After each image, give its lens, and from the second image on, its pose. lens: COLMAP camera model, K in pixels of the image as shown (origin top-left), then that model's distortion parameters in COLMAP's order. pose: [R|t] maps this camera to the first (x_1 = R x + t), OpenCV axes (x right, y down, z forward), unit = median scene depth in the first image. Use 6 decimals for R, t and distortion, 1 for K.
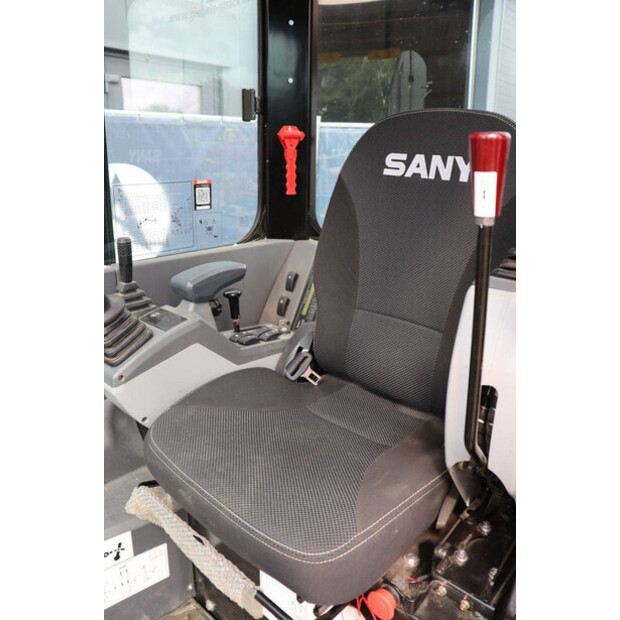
lens RADIAL K [[505.0, 0, 310.0], [0, 505.0, 310.0], [0, 0, 1]] dist [-0.150947, 0.007601]
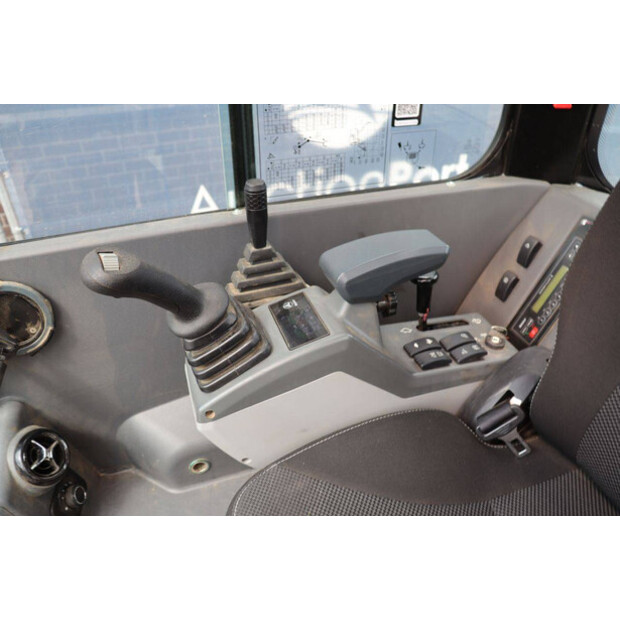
lens RADIAL K [[505.0, 0, 310.0], [0, 505.0, 310.0], [0, 0, 1]] dist [-0.150947, 0.007601]
pose [[0.885894, 0.247125, -0.392582, -0.025316], [-0.126082, 0.942699, 0.308903, -0.173069], [0.446424, -0.224158, 0.866290, 0.396383]]
